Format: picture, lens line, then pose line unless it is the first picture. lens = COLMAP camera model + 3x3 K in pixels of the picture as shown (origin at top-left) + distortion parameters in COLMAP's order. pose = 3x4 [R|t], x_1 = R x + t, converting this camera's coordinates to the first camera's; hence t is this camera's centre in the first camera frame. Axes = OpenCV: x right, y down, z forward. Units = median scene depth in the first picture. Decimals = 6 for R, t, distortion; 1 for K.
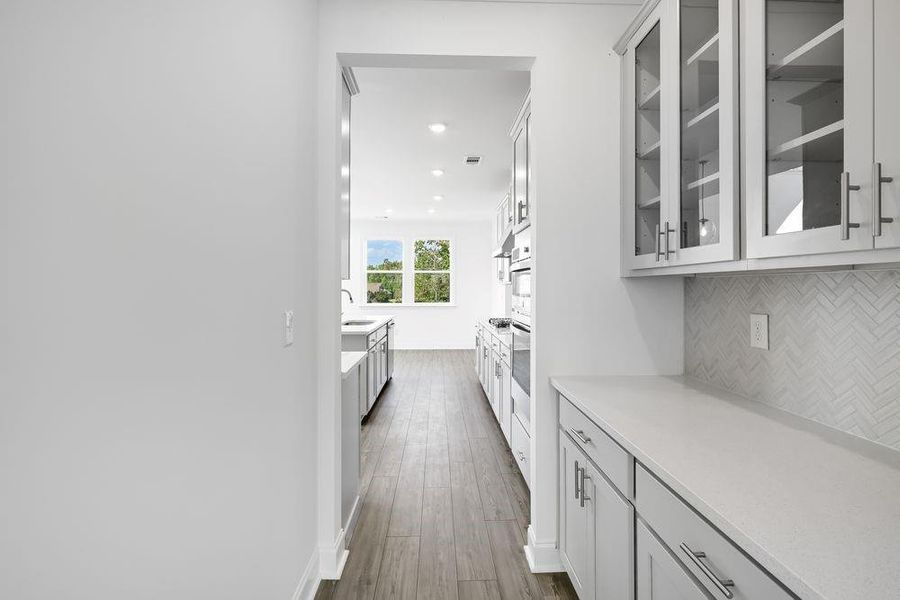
lens RADIAL K [[442.8, 0, 446.2], [0, 442.8, 289.3], [0, 0, 1]] dist [-0.000230, 0.000559]
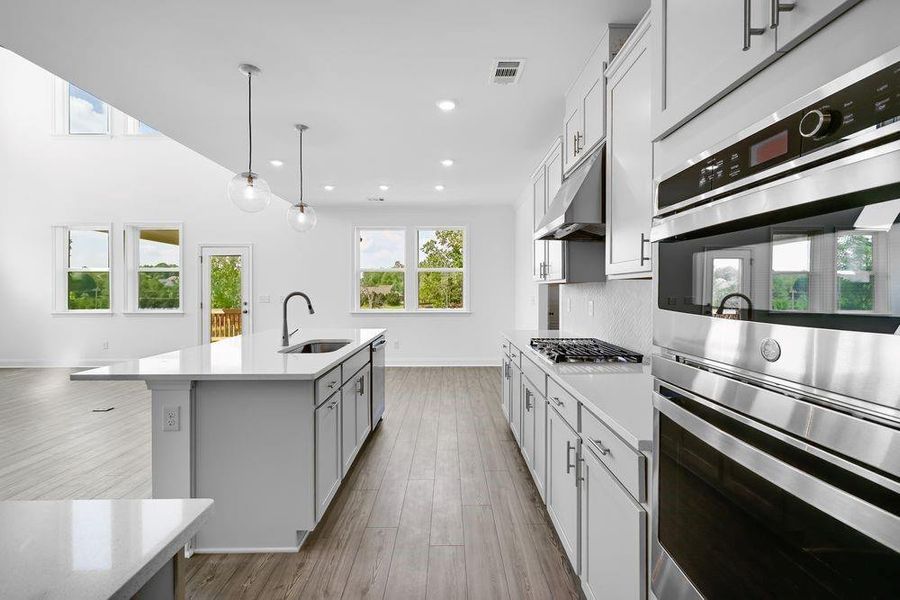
lens RADIAL K [[442.8, 0, 446.2], [0, 442.8, 289.3], [0, 0, 1]] dist [-0.000230, 0.000559]
pose [[0.999697, 0.001473, -0.024571, -0.006566], [-0.001592, 0.999987, -0.004822, -0.001279], [0.024564, 0.004860, 0.999686, 0.390069]]
